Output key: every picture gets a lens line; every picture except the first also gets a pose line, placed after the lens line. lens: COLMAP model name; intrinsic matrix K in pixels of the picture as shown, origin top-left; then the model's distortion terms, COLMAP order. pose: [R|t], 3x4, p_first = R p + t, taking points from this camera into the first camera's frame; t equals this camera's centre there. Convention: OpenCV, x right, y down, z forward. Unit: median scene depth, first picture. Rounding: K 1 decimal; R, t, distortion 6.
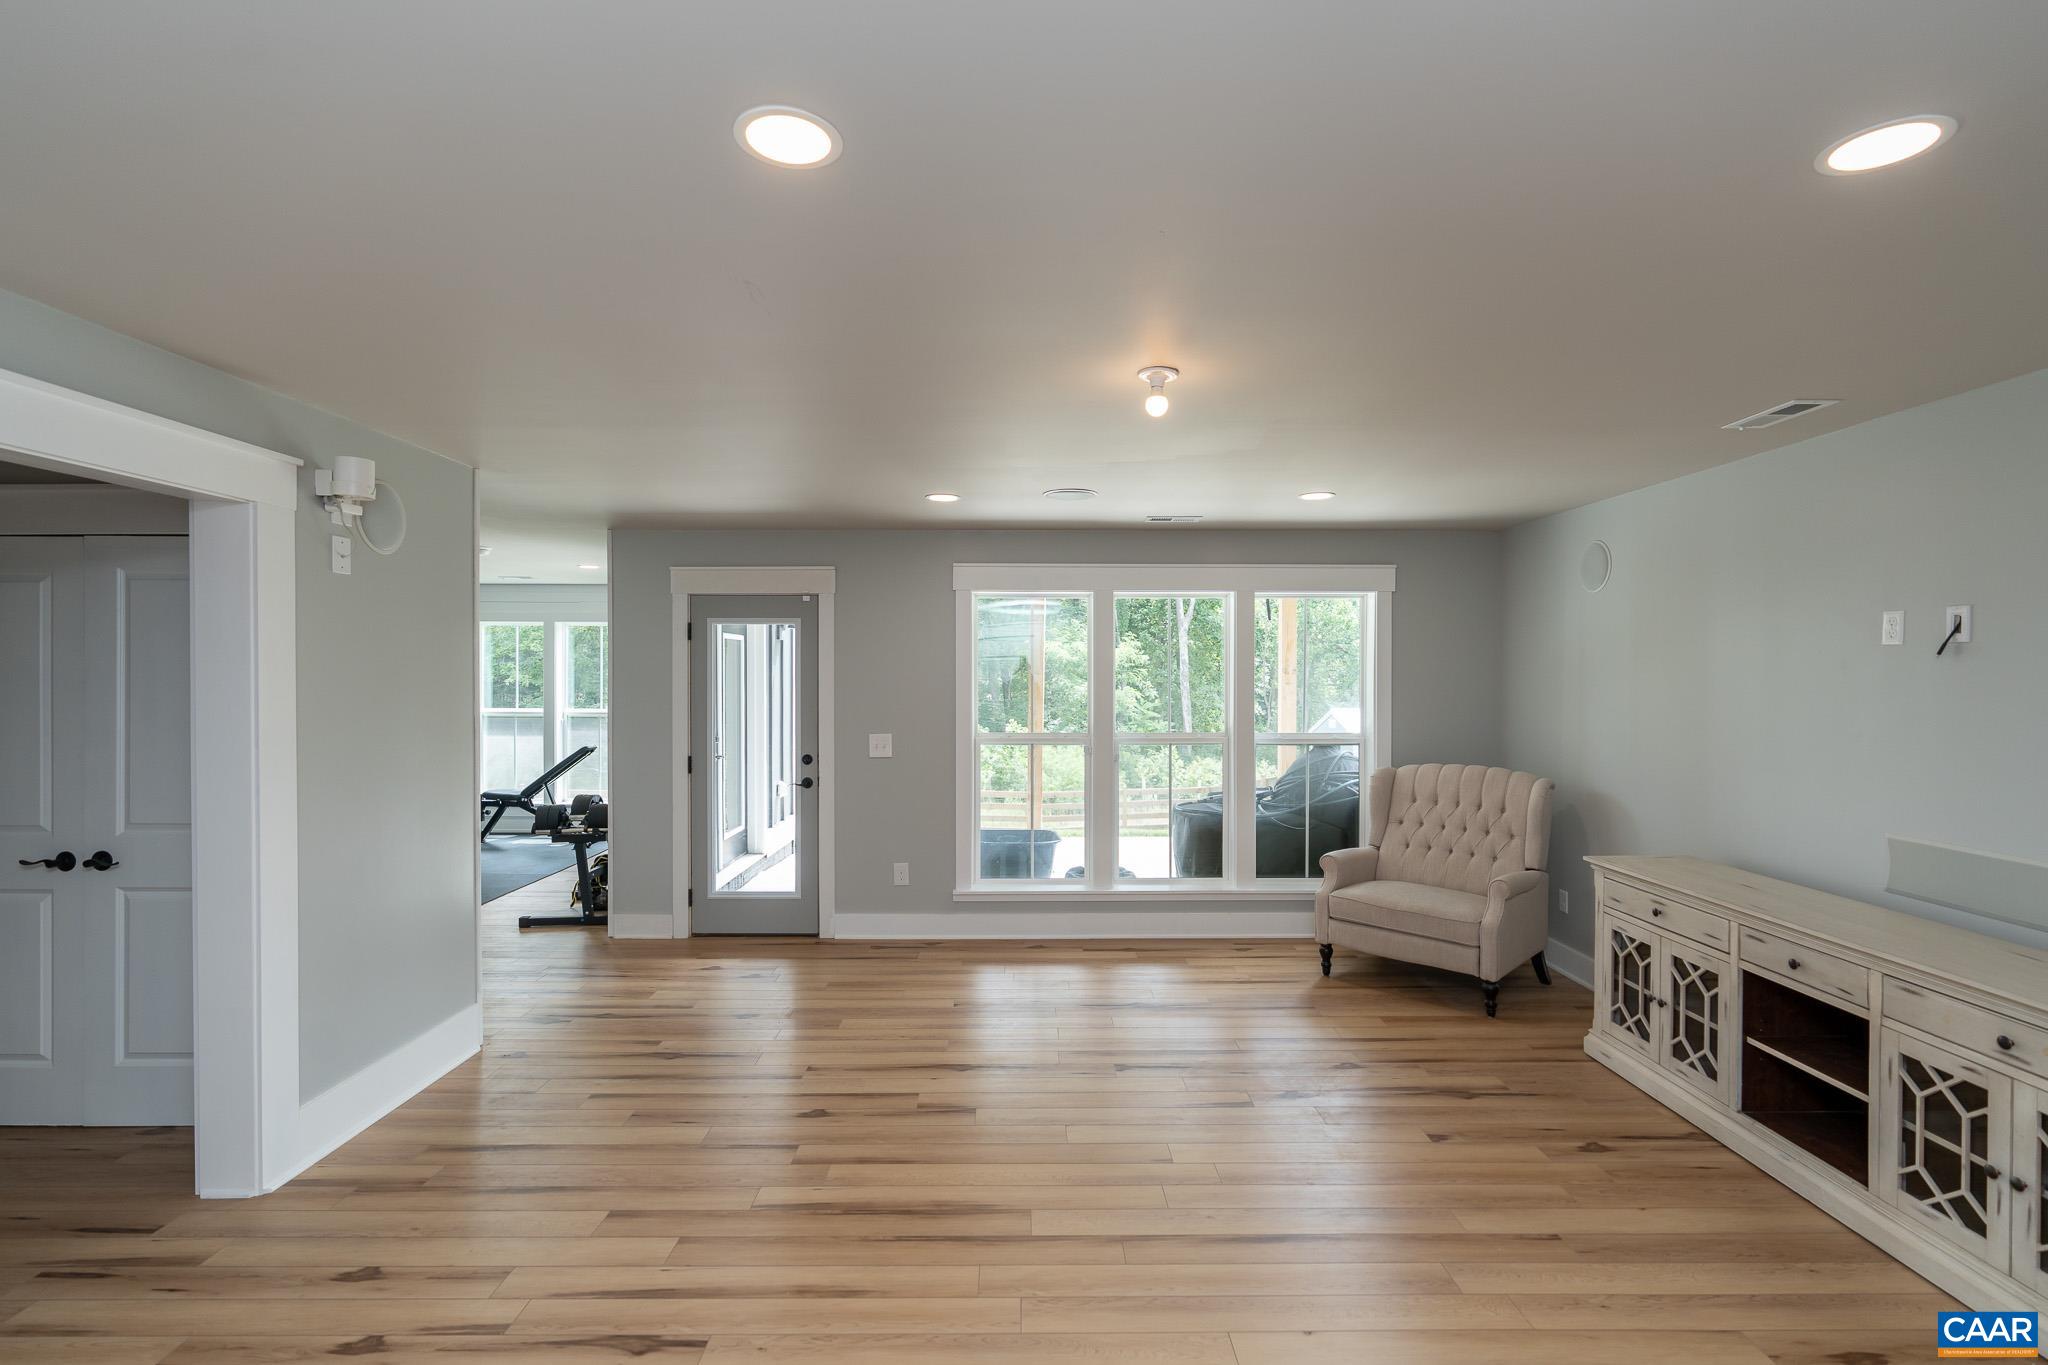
lens RADIAL K [[925.9, 0, 1035.1], [0, 925.9, 681.2], [0, 0, 1]] dist [-0.011814, 0.005114]
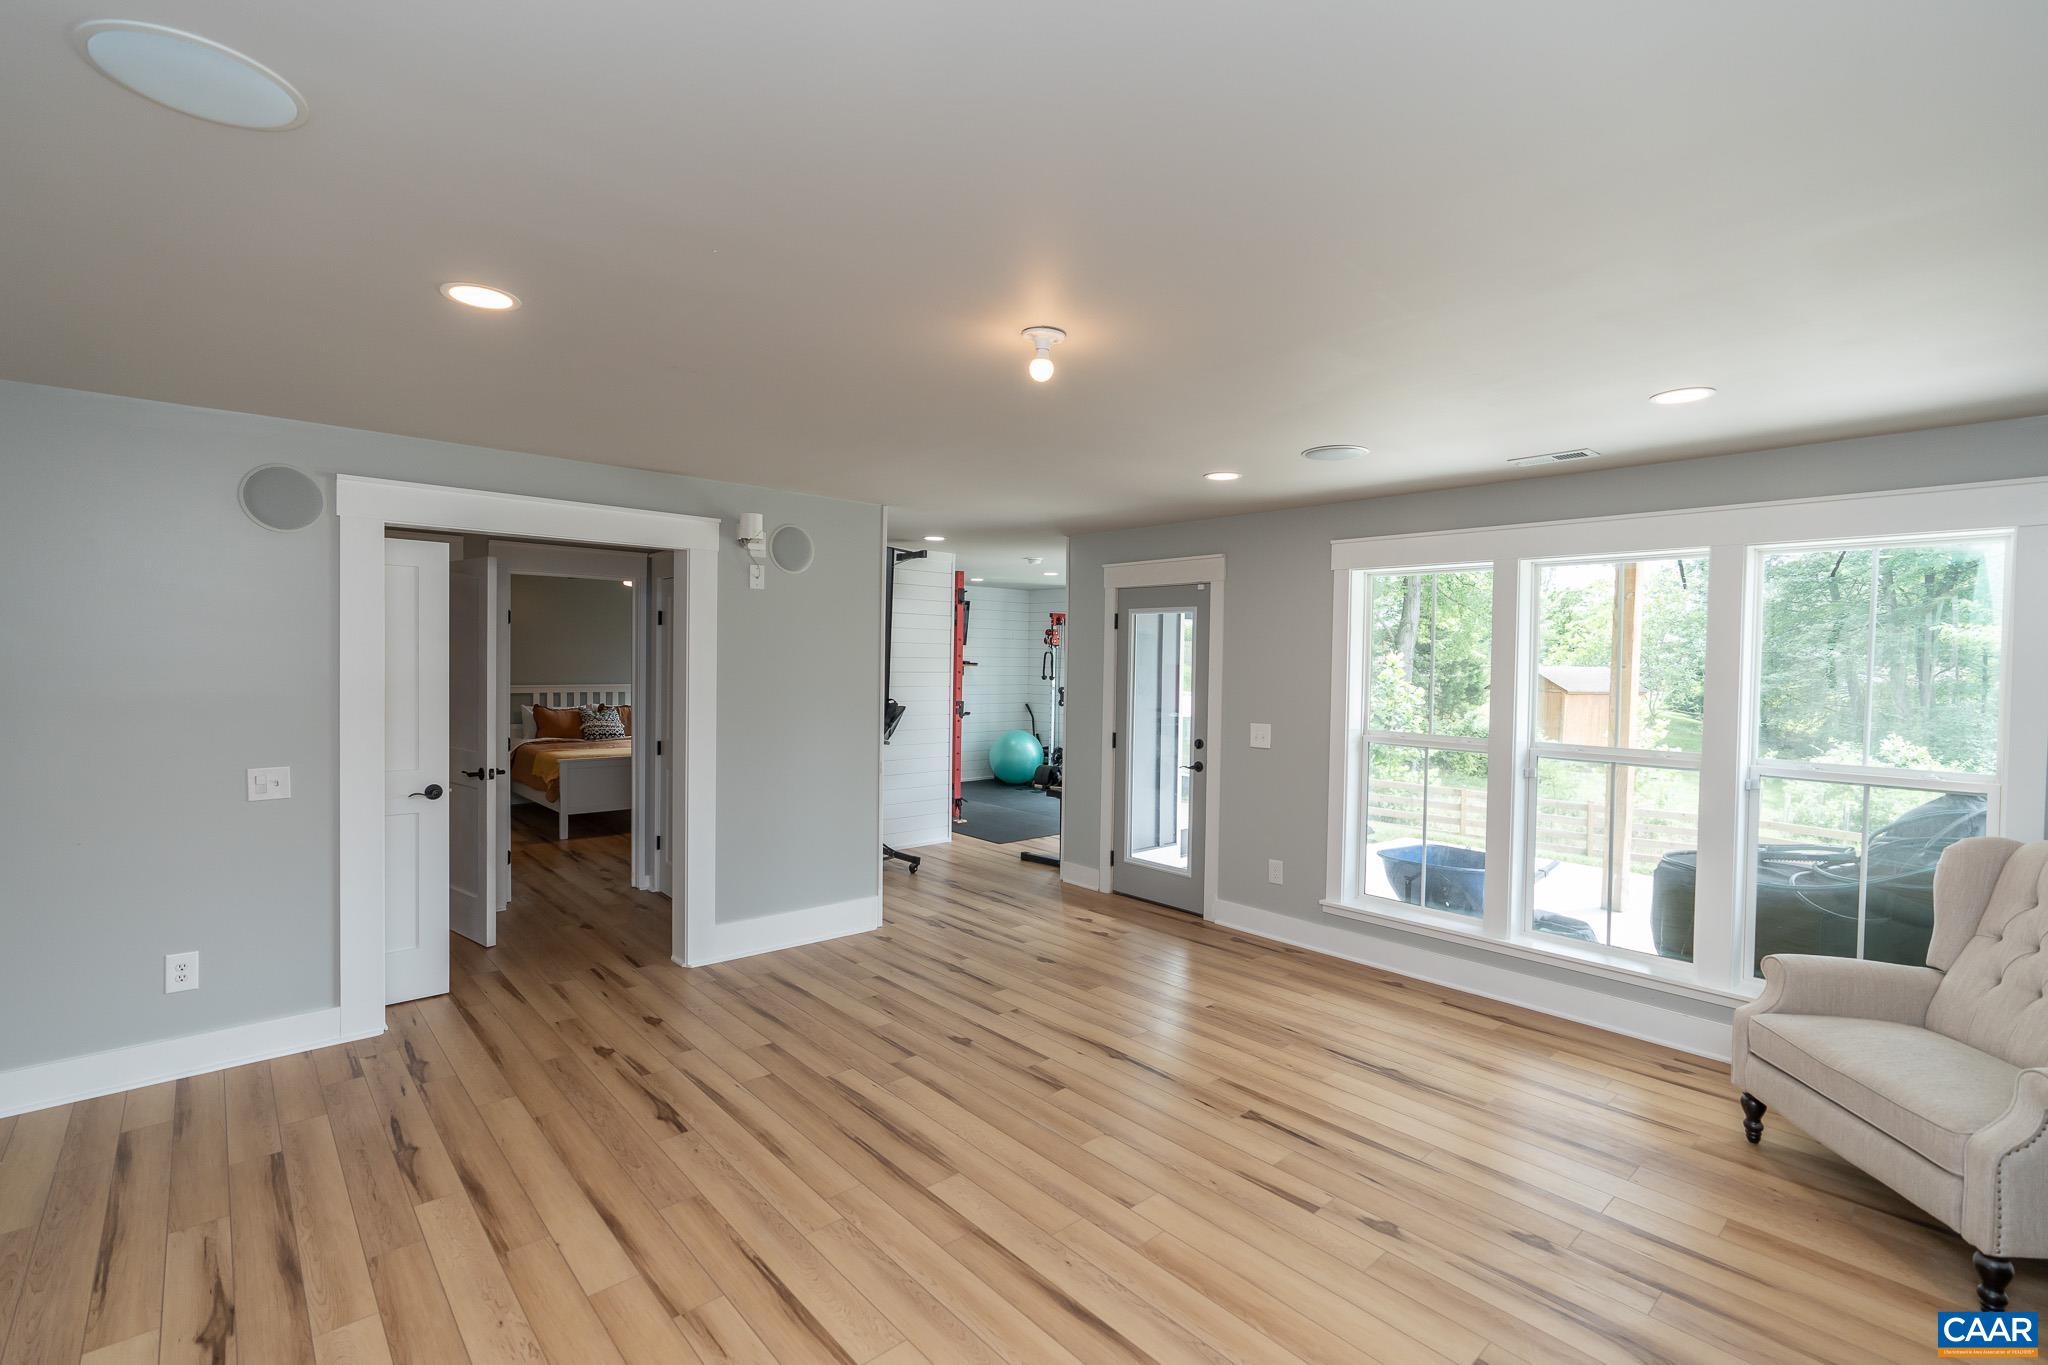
lens RADIAL K [[925.9, 0, 1035.1], [0, 925.9, 681.2], [0, 0, 1]] dist [-0.011814, 0.005114]
pose [[0.659607, 0.027993, -0.751090, 0.512058], [-0.020330, 0.999605, 0.019401, -0.001424], [0.751336, 0.002473, 0.659915, 0.235962]]
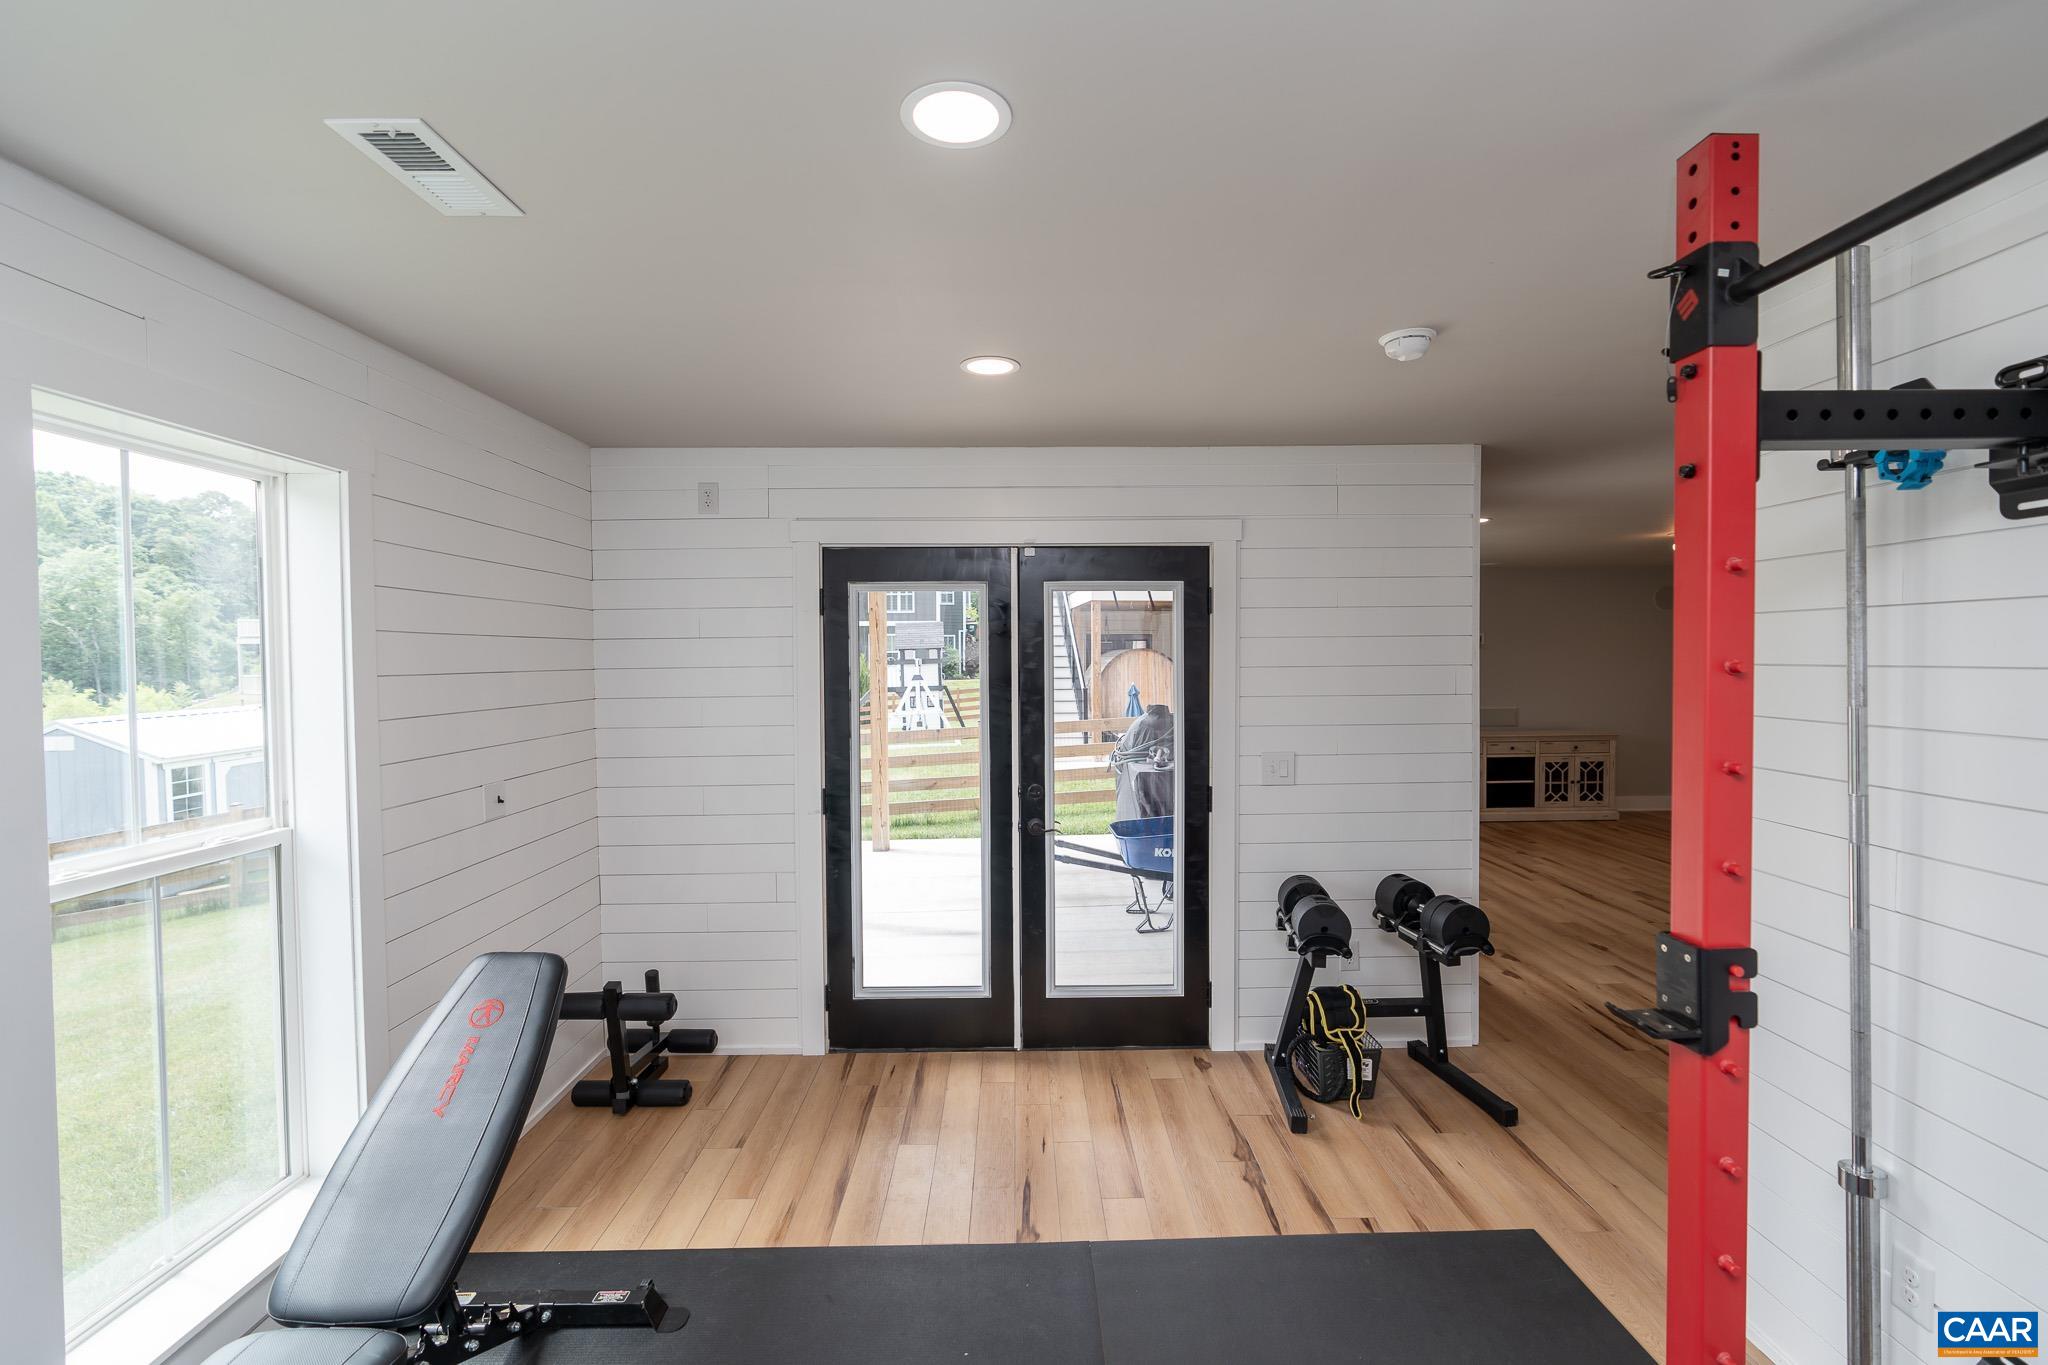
lens RADIAL K [[925.9, 0, 1035.1], [0, 925.9, 681.2], [0, 0, 1]] dist [-0.011814, 0.005114]
pose [[-0.004277, -0.022438, 0.999739, -1.474638], [0.014277, 0.999645, 0.022497, -0.005974], [-0.999889, 0.014370, -0.003955, 1.708311]]
